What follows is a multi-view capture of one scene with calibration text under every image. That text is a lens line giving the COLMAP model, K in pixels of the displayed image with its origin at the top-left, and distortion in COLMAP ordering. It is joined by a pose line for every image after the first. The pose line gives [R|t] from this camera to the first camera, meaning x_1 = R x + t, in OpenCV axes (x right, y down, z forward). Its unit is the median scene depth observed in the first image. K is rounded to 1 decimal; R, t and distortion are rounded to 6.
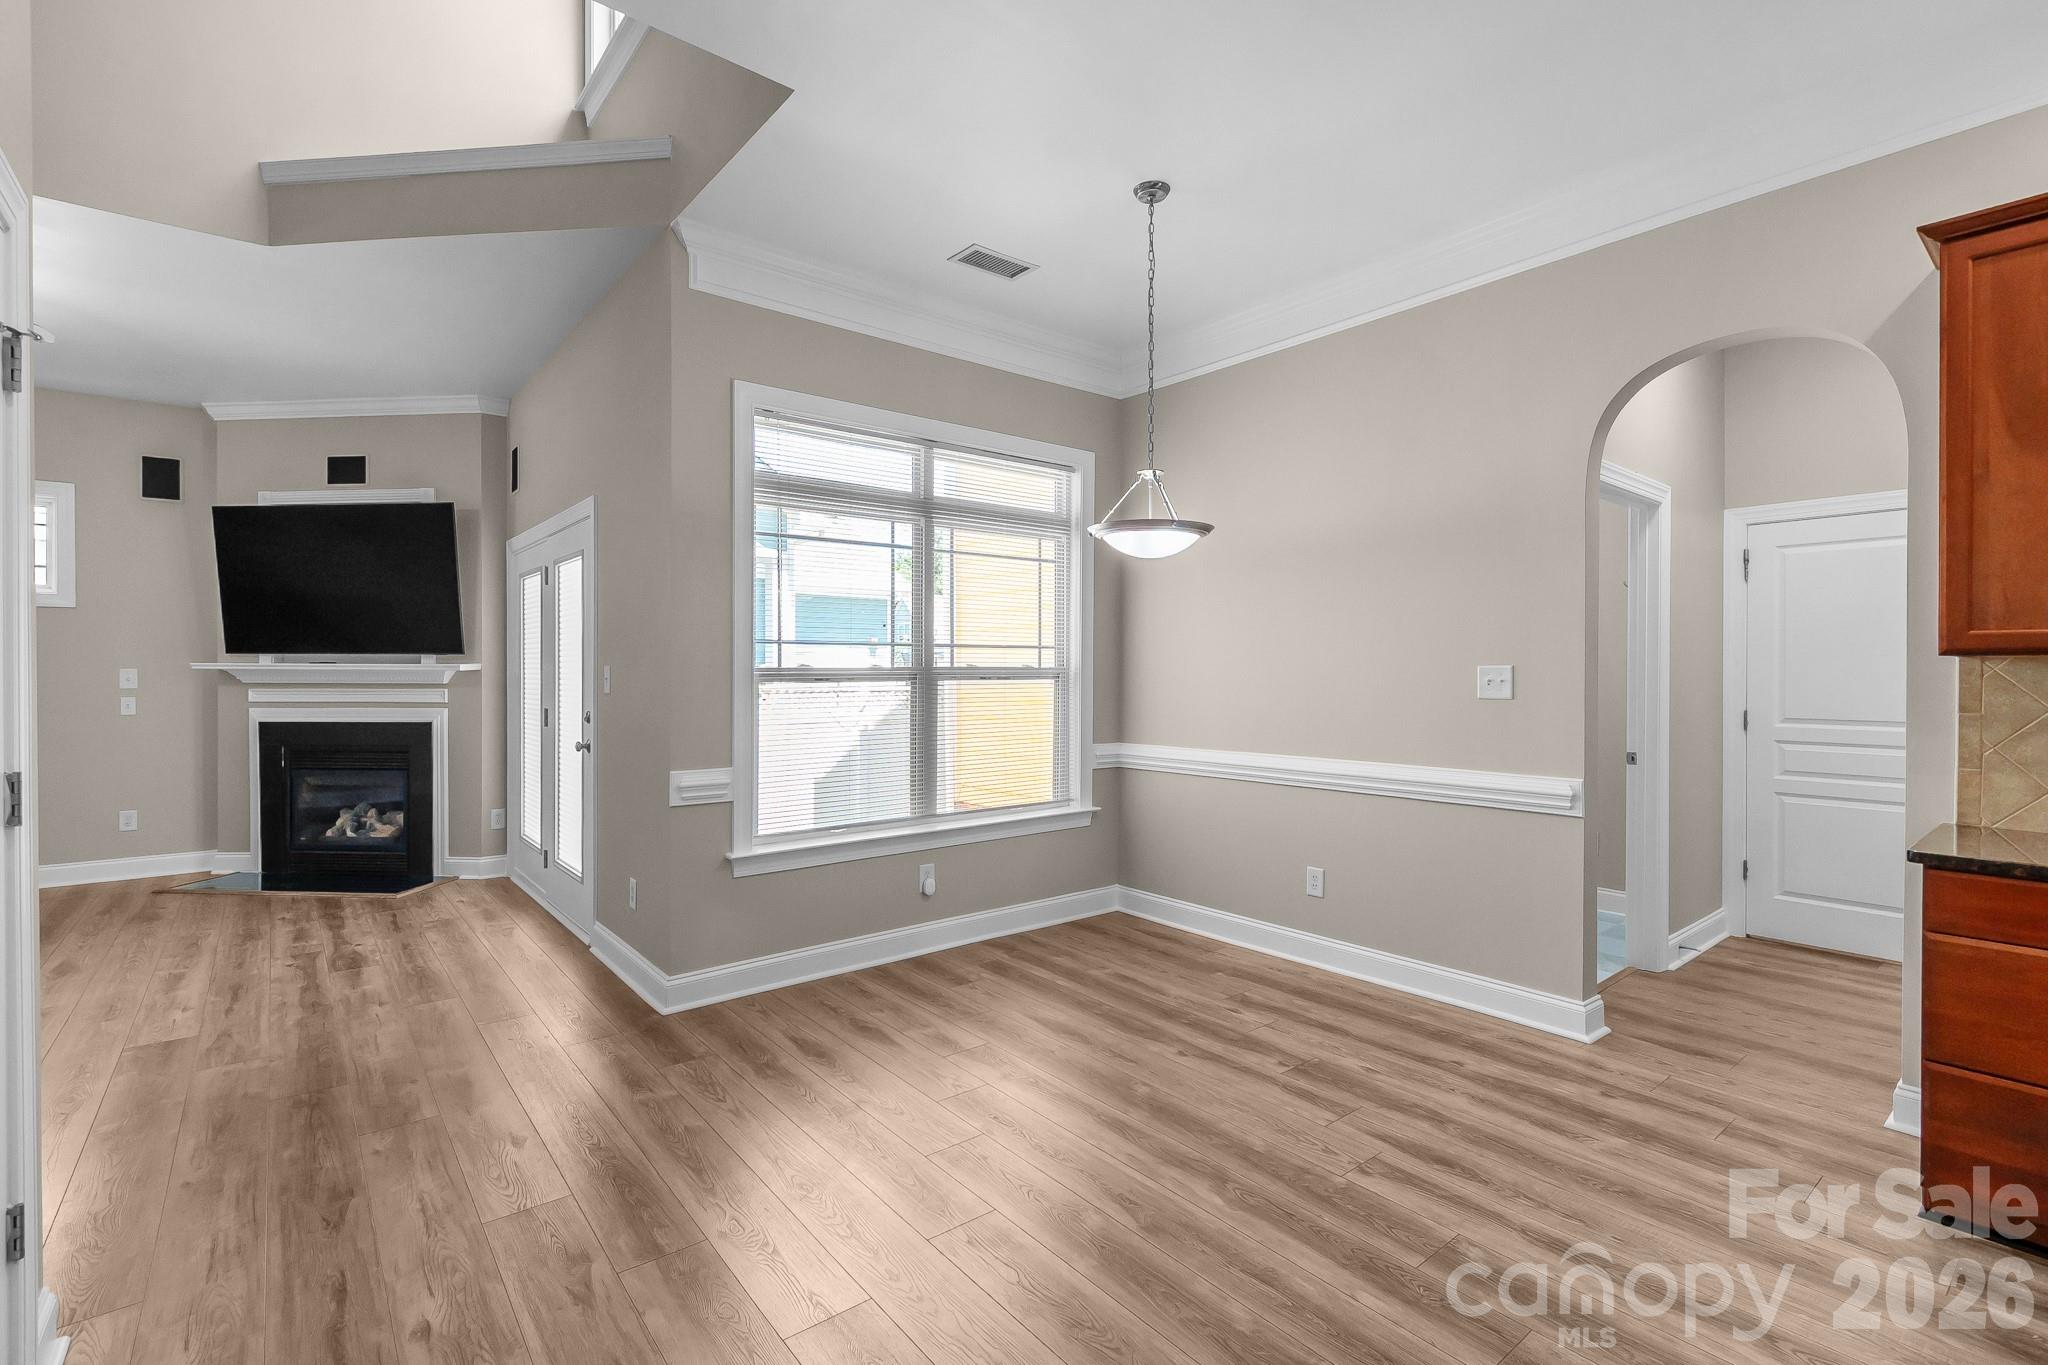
lens RADIAL K [[933.8, 0, 1035.4], [0, 933.8, 680.7], [0, 0, 1]] dist [0.003732, -0.000132]
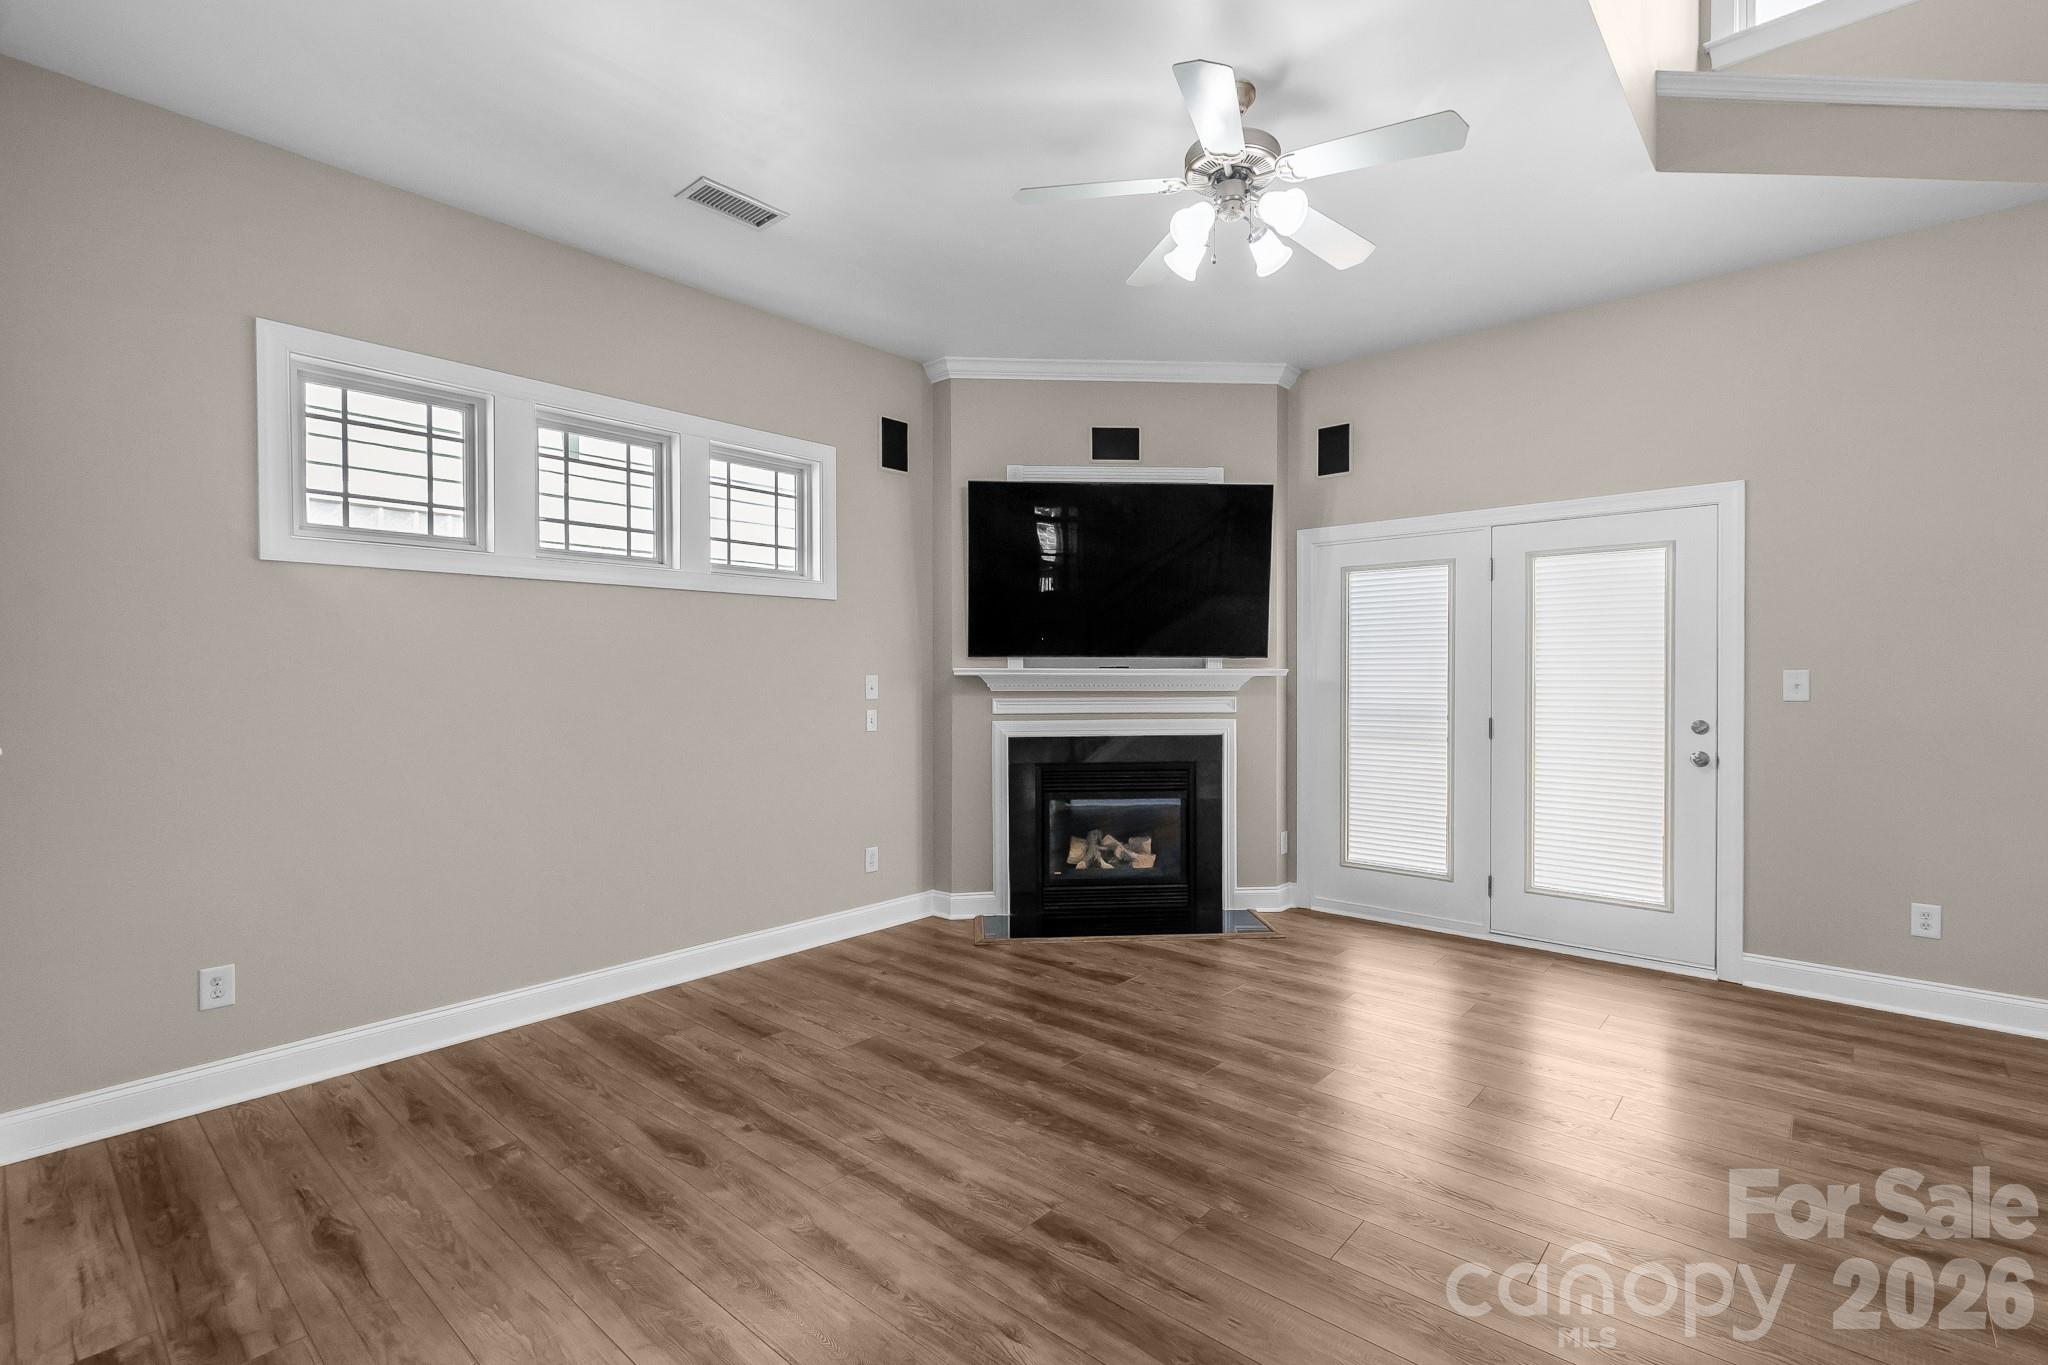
lens RADIAL K [[933.8, 0, 1035.4], [0, 933.8, 680.7], [0, 0, 1]] dist [0.003732, -0.000132]
pose [[0.986634, -0.005128, 0.162869, -1.512436], [0.004936, 0.999987, 0.001587, -0.013363], [-0.162875, -0.000762, 0.986646, 0.261308]]
